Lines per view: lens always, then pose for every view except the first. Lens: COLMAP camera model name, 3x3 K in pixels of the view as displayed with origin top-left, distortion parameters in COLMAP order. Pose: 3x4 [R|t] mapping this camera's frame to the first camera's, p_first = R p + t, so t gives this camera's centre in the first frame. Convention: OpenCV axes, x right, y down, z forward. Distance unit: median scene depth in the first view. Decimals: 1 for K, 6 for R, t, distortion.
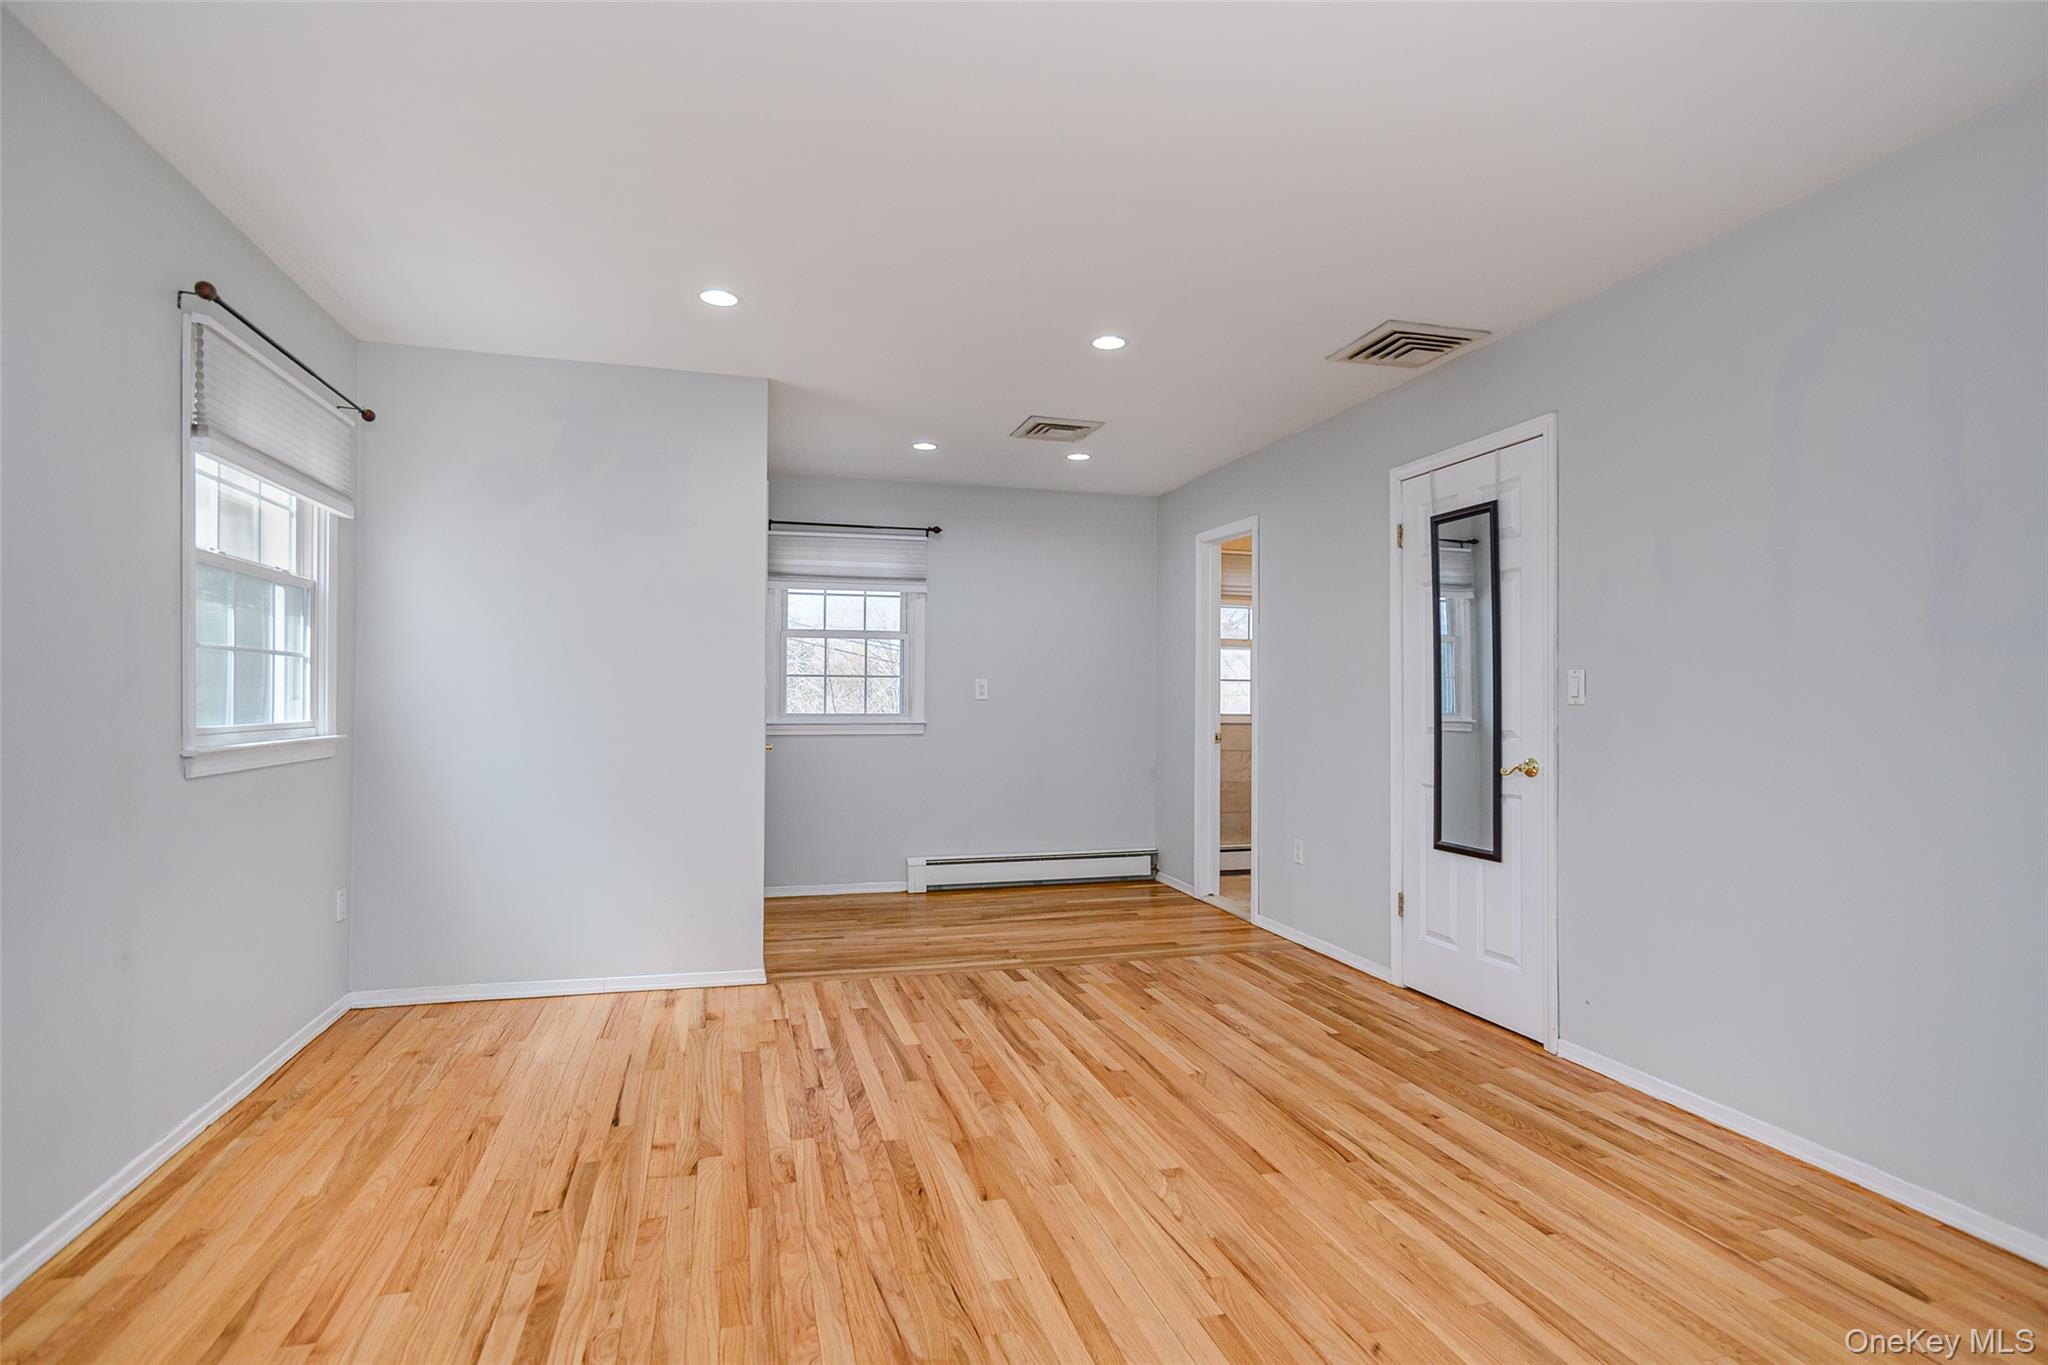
lens RADIAL K [[1041.8, 0, 1027.7], [0, 1041.8, 692.8], [0, 0, 1]] dist [-0.002939, 0.000851]
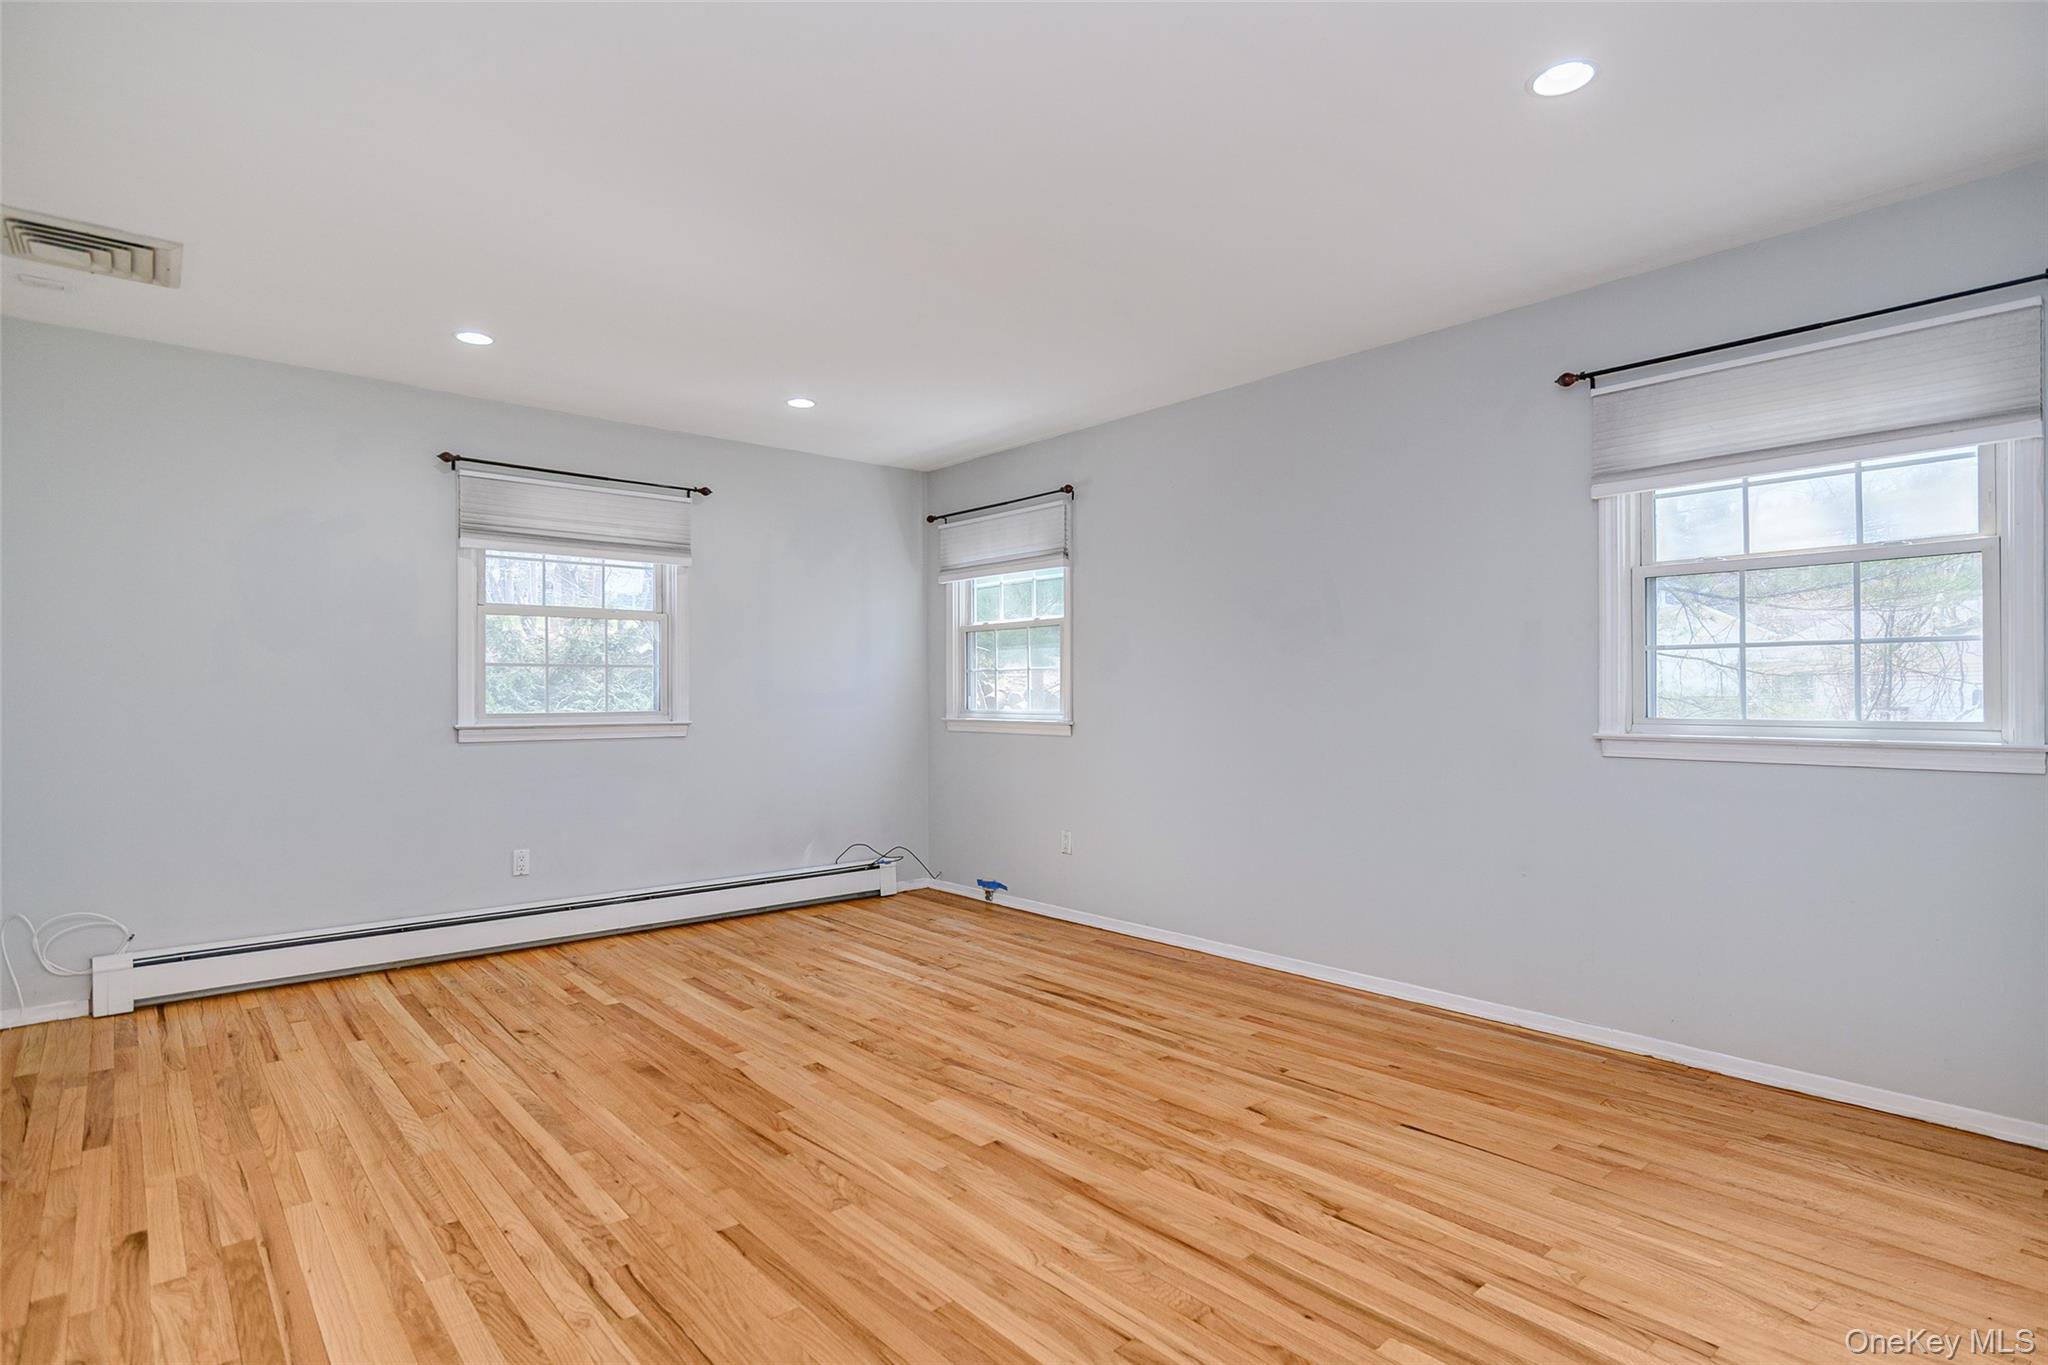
lens RADIAL K [[1041.8, 0, 1027.7], [0, 1041.8, 692.8], [0, 0, 1]] dist [-0.002939, 0.000851]
pose [[-0.905591, -0.001507, -0.424148, 0.277856], [0.001138, 0.999981, -0.005982, 0.008974], [0.424150, -0.005900, -0.905573, 1.401705]]
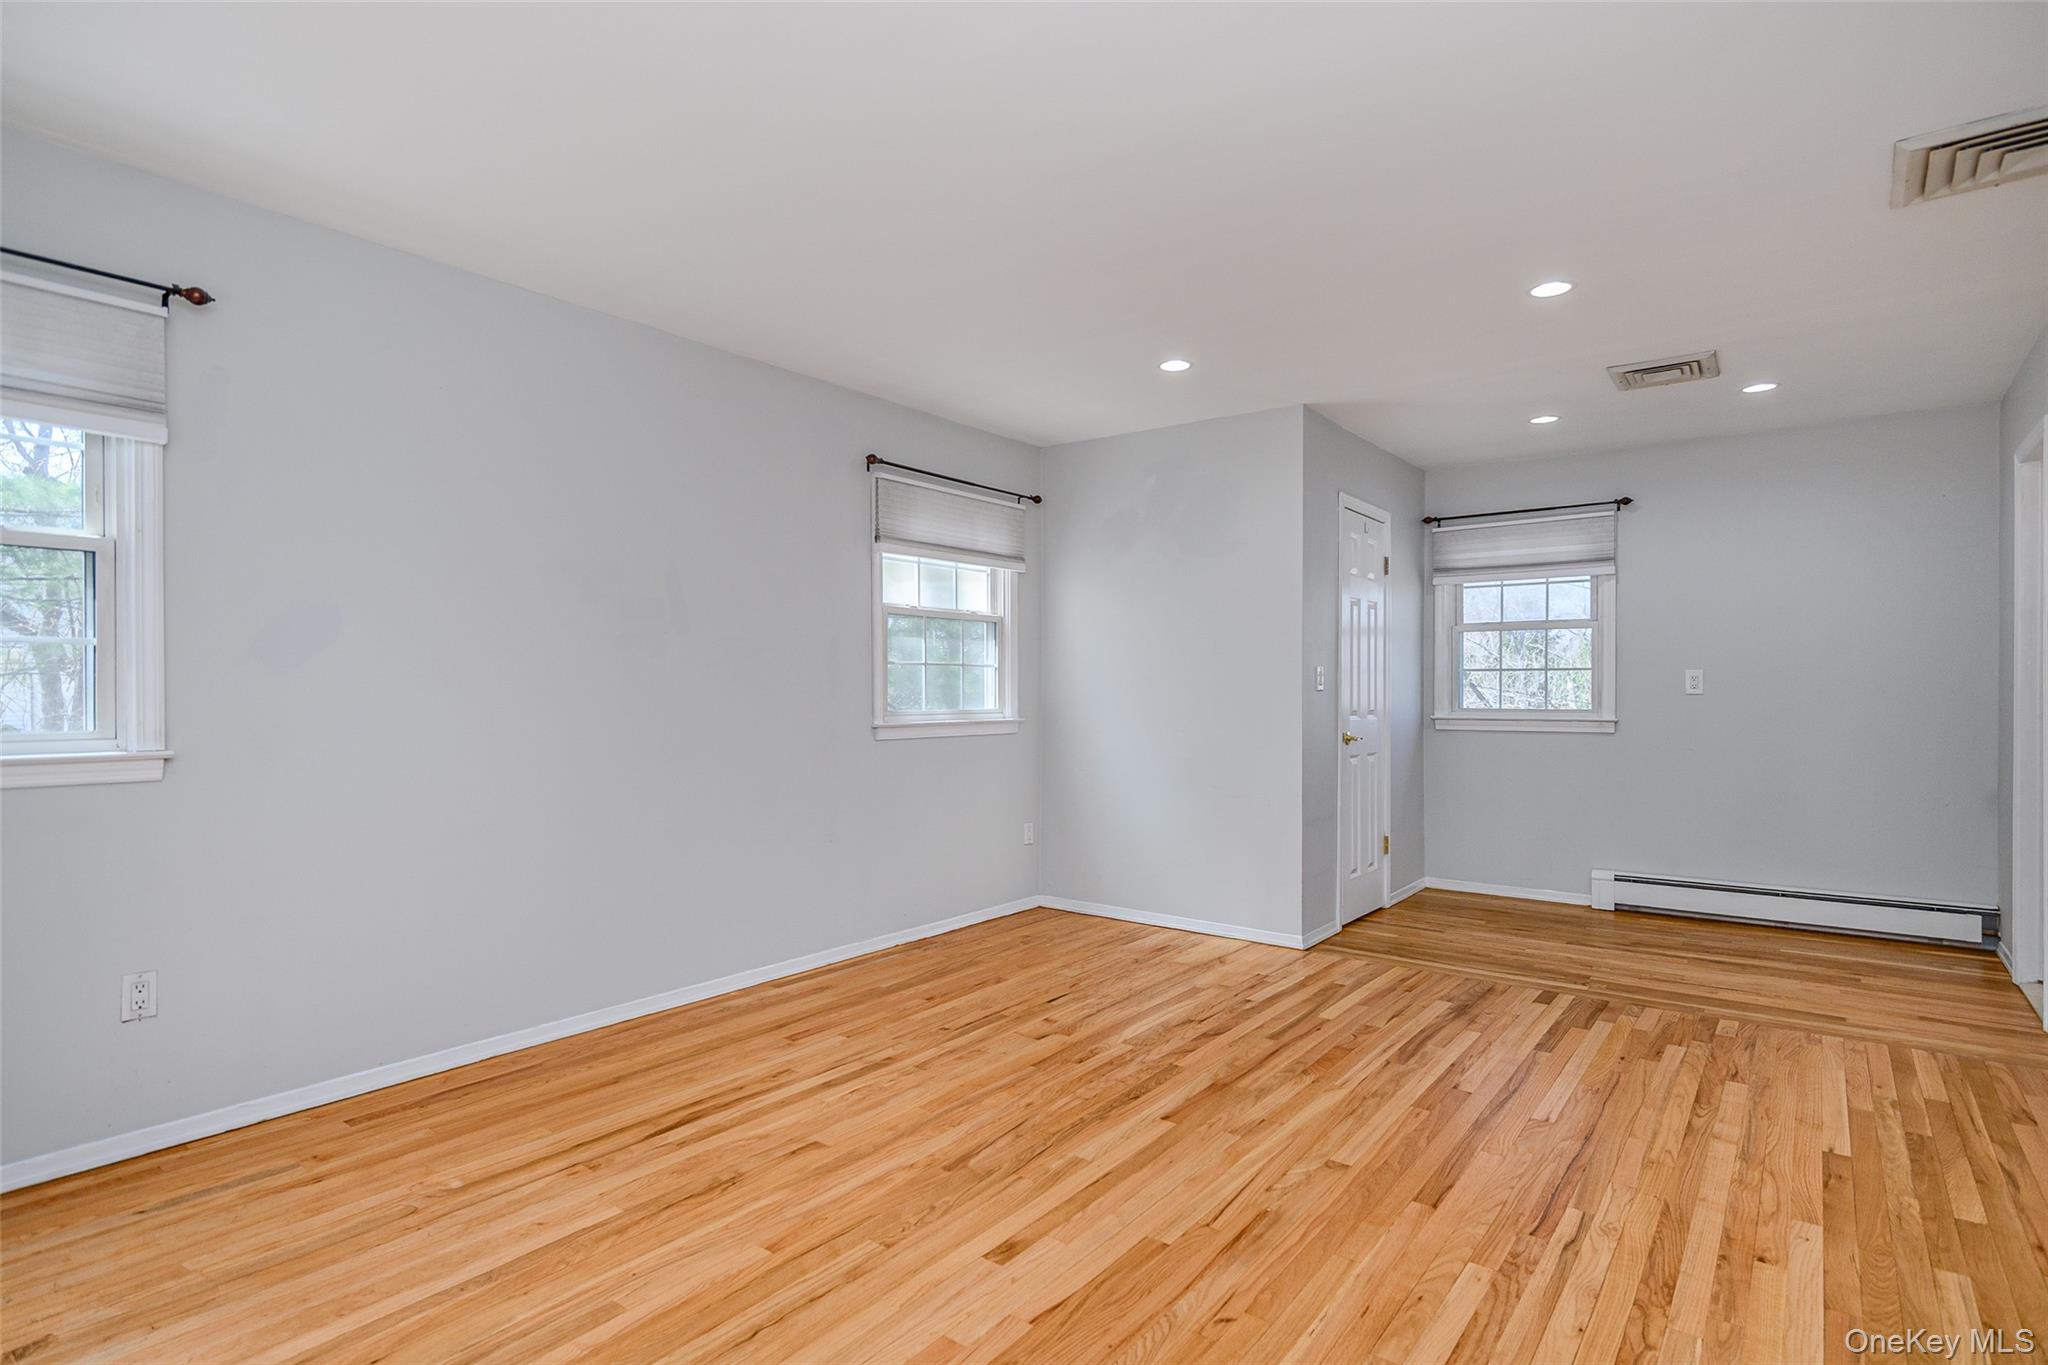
lens RADIAL K [[1041.8, 0, 1027.7], [0, 1041.8, 692.8], [0, 0, 1]] dist [-0.002939, 0.000851]
pose [[0.596211, -0.003687, -0.802819, 0.562067], [0.006365, 0.999980, 0.000135, 0.003718], [0.802802, -0.005191, 0.596223, 0.124258]]
